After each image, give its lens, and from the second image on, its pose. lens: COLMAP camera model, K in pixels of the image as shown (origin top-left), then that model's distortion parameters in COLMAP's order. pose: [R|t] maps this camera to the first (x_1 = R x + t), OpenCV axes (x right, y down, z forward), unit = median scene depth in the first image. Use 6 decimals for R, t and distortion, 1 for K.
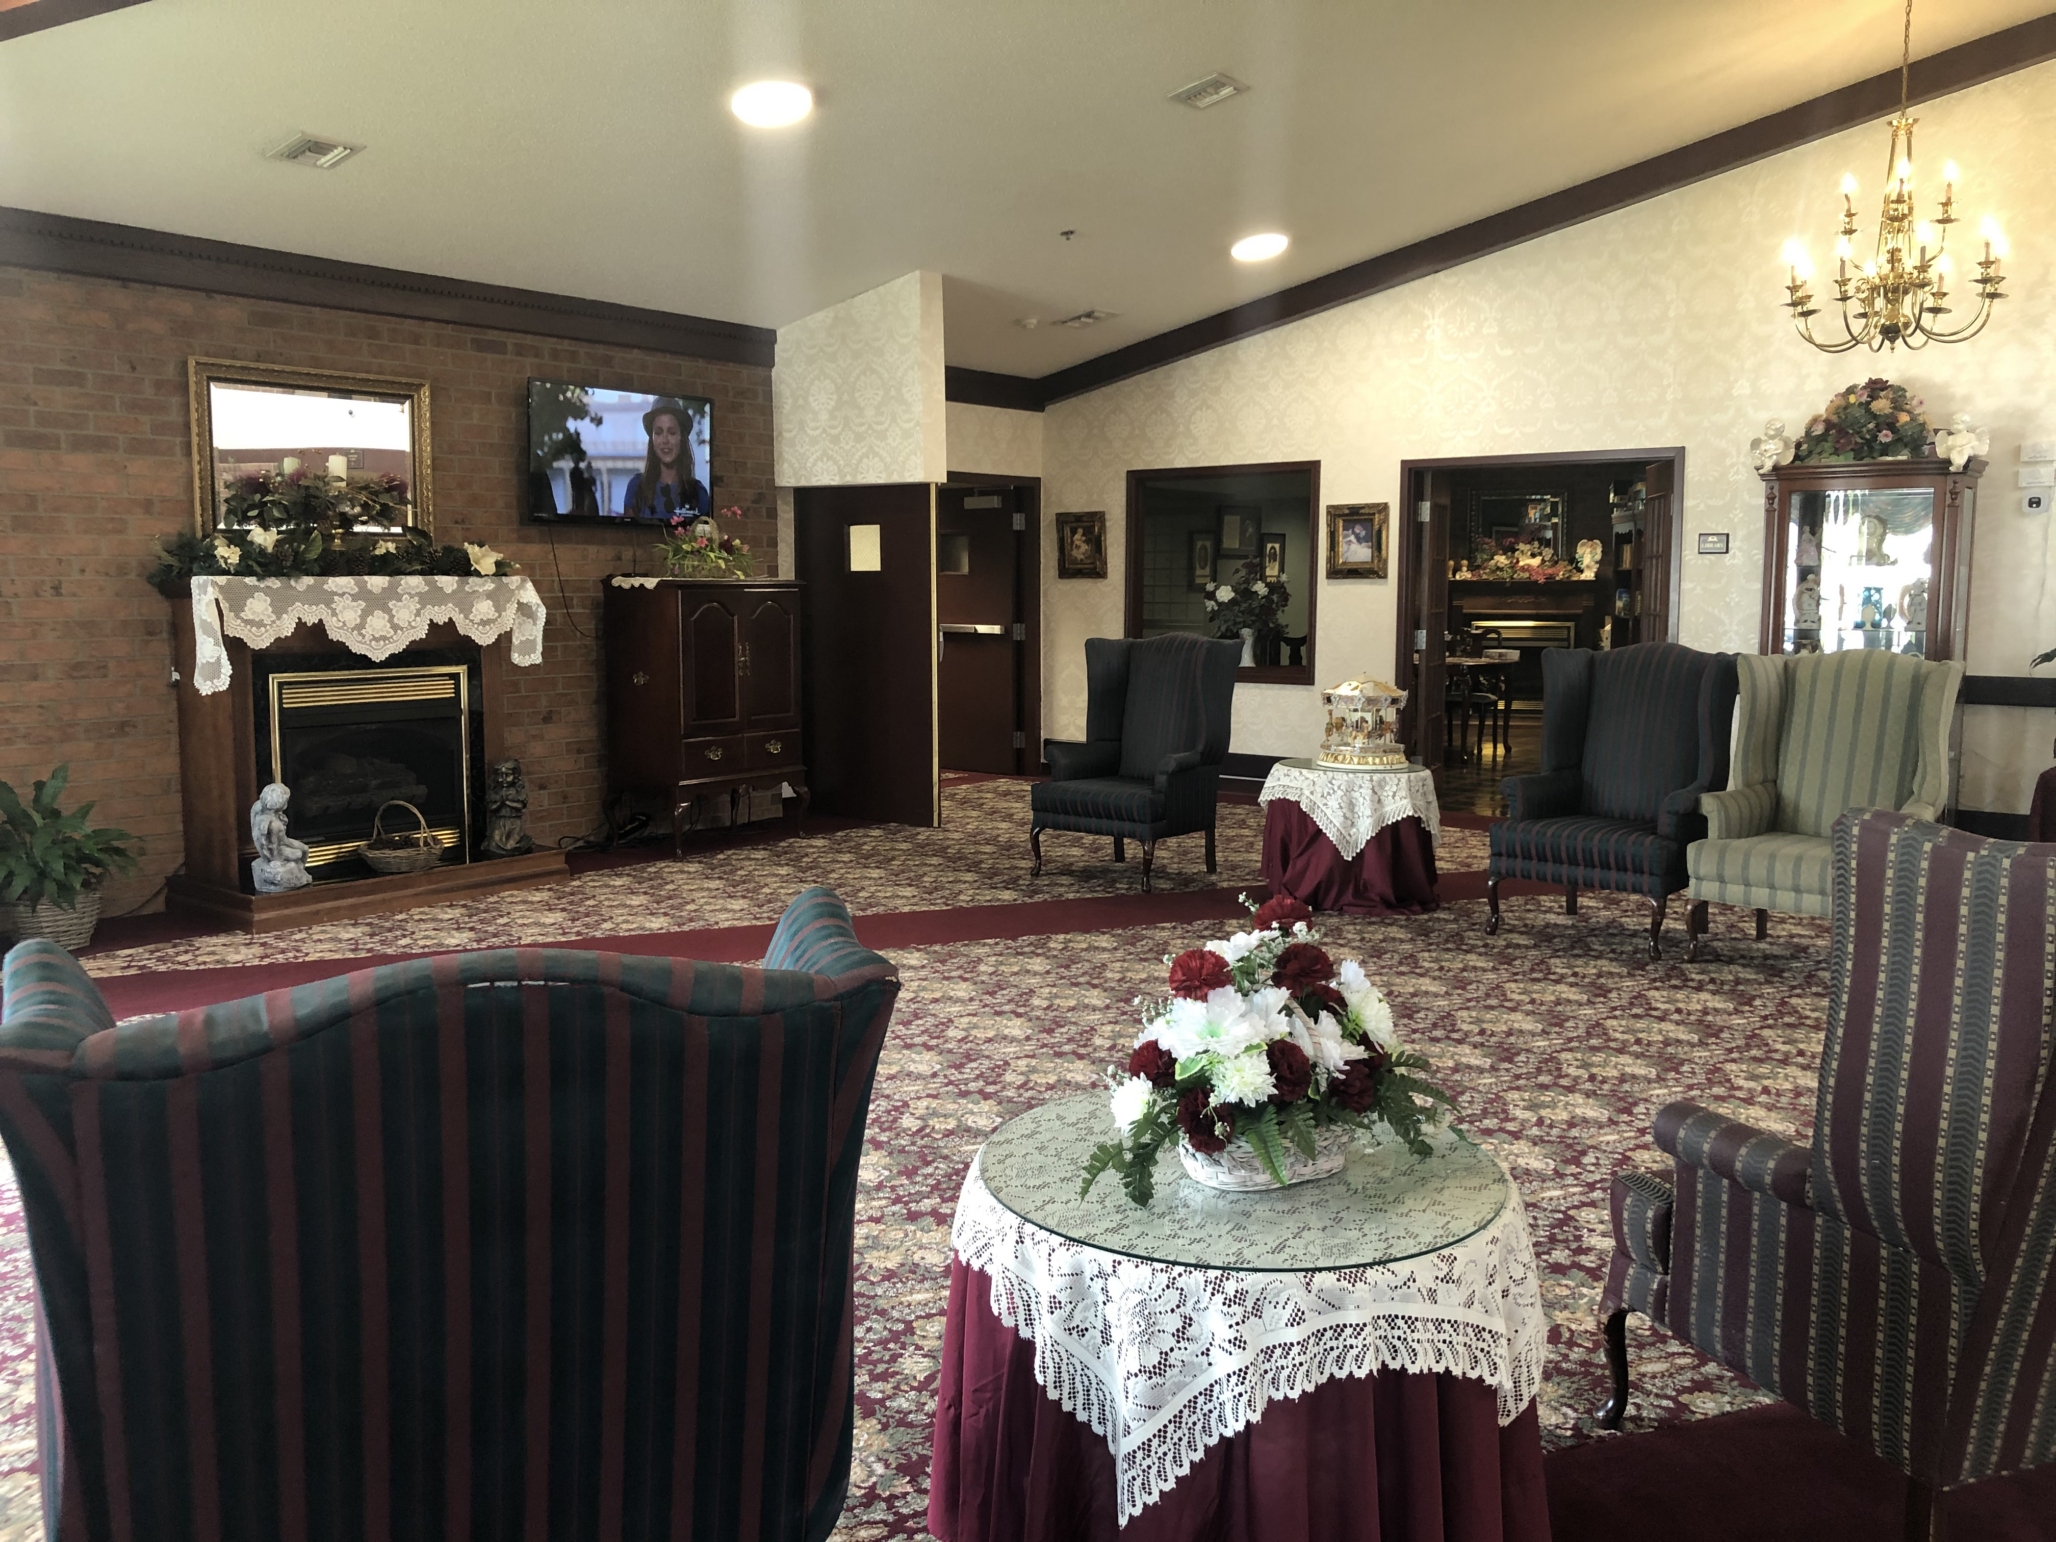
lens RADIAL K [[1669.8, 0, 1026.0], [0, 1669.8, 773.4], [0, 0, 1]] dist [0.018520, 0.001760]
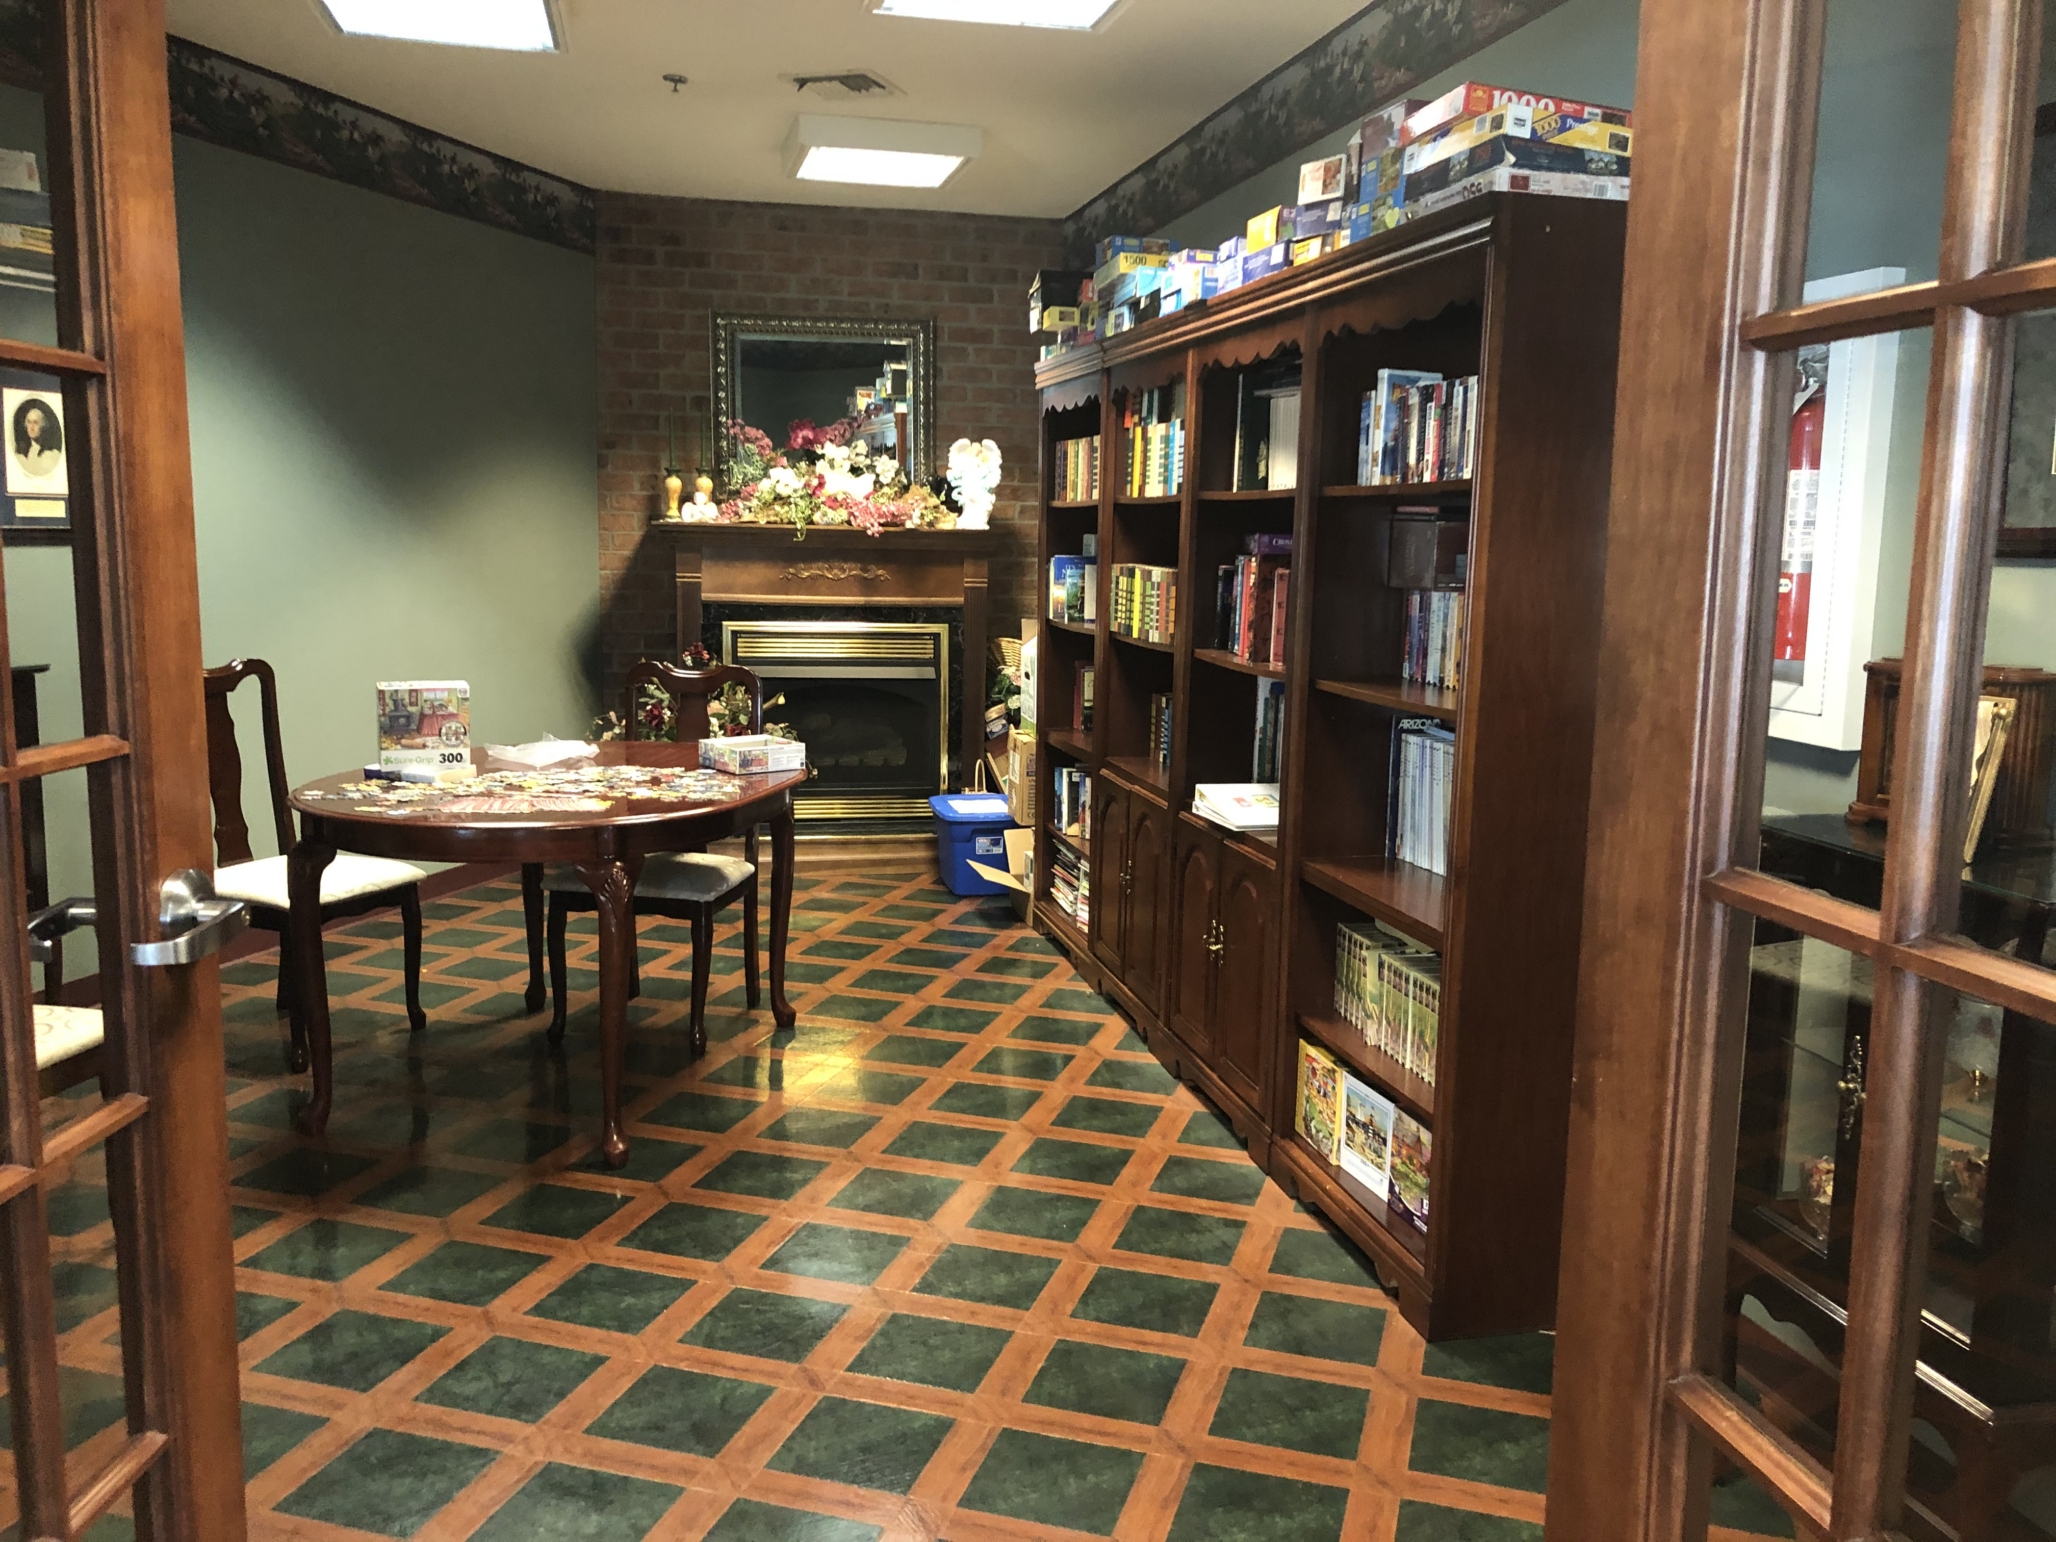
lens RADIAL K [[1669.8, 0, 1028.4], [0, 1669.8, 769.9], [0, 0, 1]] dist [0.018520, 0.001760]
pose [[0.929372, -0.033686, 0.367605, 0.179641], [0.021903, 0.999105, 0.036180, -0.065878], [-0.368495, -0.025573, 0.929278, 0.567269]]
